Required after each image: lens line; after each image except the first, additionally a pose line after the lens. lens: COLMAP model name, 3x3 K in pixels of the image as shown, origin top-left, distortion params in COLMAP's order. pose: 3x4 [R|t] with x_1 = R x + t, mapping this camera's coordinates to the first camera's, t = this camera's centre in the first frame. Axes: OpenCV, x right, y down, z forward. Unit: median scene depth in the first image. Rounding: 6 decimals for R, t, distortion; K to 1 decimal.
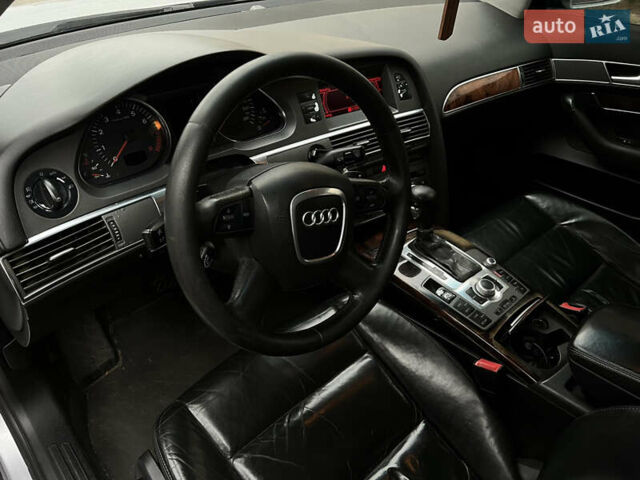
lens RADIAL K [[471.3, 0, 318.7], [0, 471.3, 242.2], [0, 0, 1]] dist [0.074540, -0.098269]
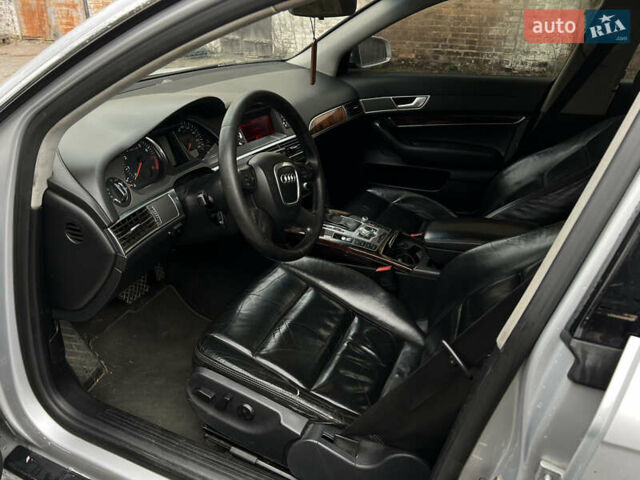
lens RADIAL K [[471.3, 0, 318.7], [0, 471.3, 242.2], [0, 0, 1]] dist [0.074540, -0.098269]
pose [[0.916805, -0.199507, 0.345926, -0.343413], [0.247326, 0.963796, -0.099633, 0.240157], [-0.313524, 0.176901, 0.932957, -0.404168]]
